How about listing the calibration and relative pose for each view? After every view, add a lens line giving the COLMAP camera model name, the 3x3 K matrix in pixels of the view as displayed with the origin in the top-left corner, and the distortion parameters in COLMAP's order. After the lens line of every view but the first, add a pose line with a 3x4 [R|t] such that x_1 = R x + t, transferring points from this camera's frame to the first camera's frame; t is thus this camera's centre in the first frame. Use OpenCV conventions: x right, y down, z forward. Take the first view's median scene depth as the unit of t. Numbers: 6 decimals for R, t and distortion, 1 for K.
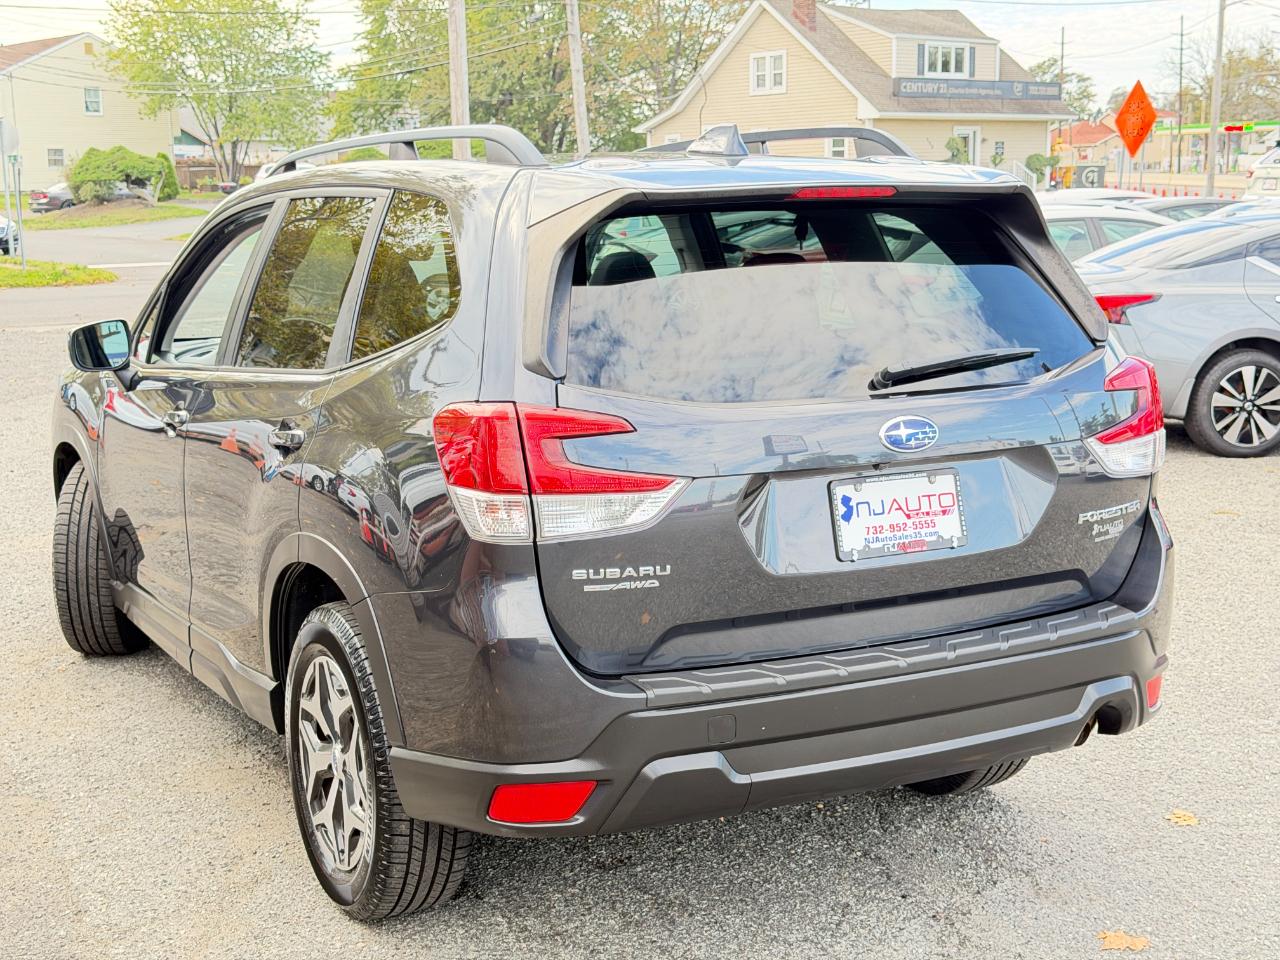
lens RADIAL K [[1783.8, 0, 640.0], [0, 1783.8, 480.0], [0, 0, 1]] dist [0.178162, -0.396199]
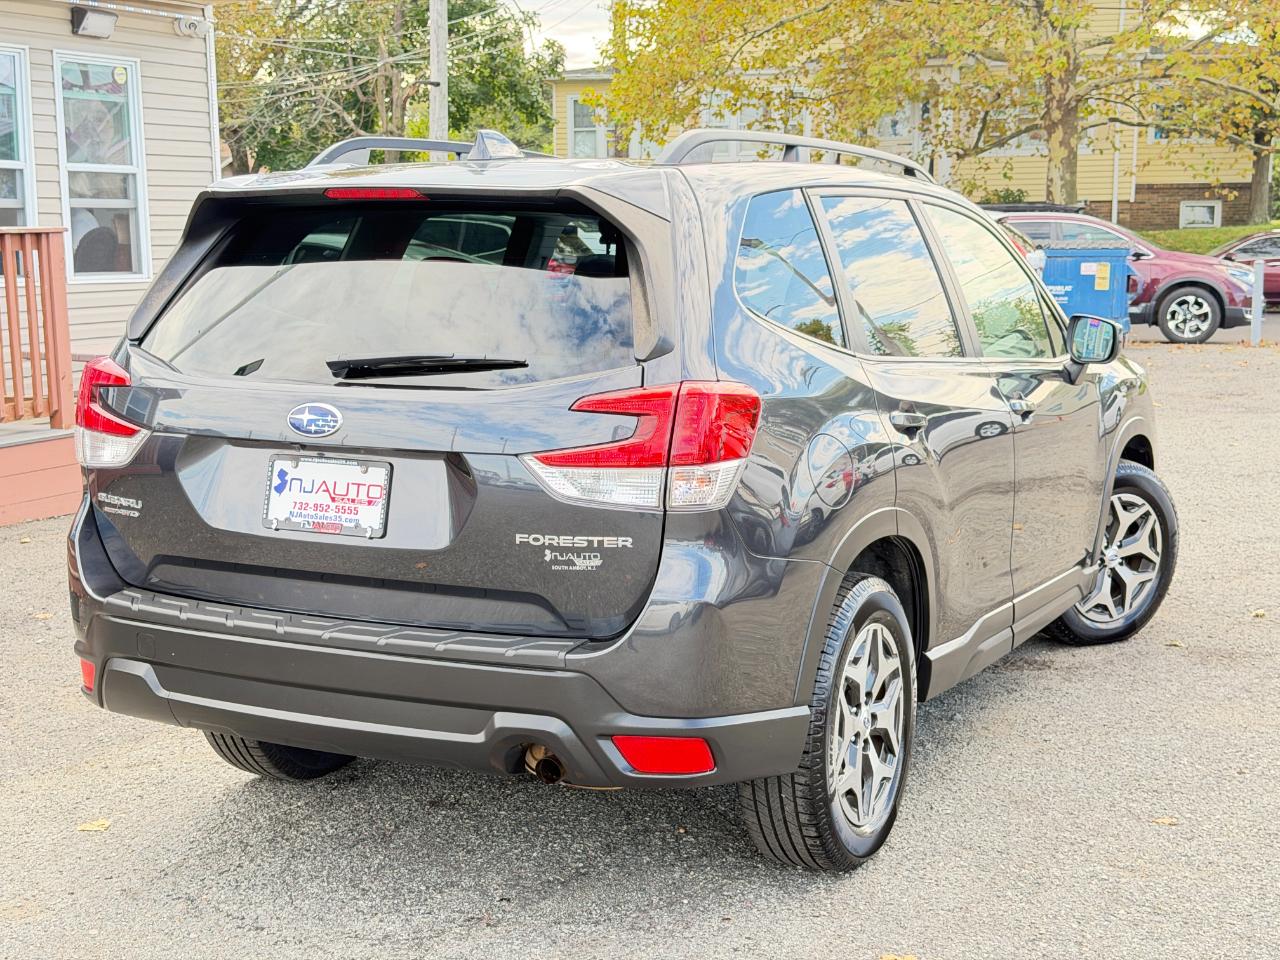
lens RADIAL K [[1784.8, 0, 640.0], [0, 1784.8, 480.0], [0, 0, 1]] dist [0.125906, -0.030851]
pose [[0.567394, 0.130612, -0.813022, 1.012091], [-0.137311, 0.988524, 0.062979, -0.075176], [0.811918, 0.075903, 0.578817, 0.486818]]
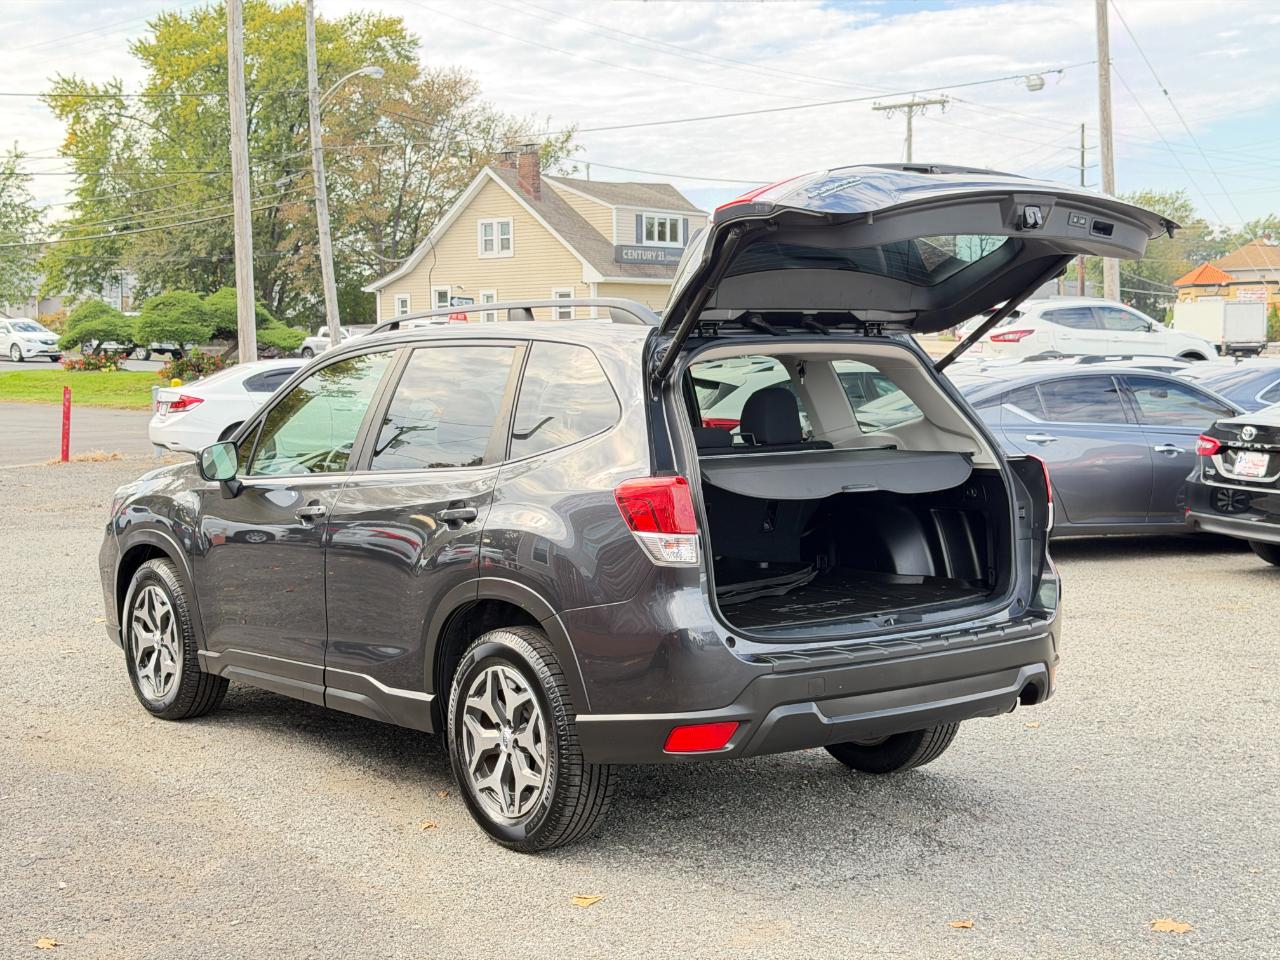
lens RADIAL K [[1784.8, 0, 640.0], [0, 1784.8, 480.0], [0, 0, 1]] dist [0.125906, -0.030851]
pose [[0.986734, -0.006544, 0.162216, -0.306378], [0.020621, 0.996146, -0.085254, 0.077891], [-0.161033, 0.087468, 0.983066, -0.438439]]
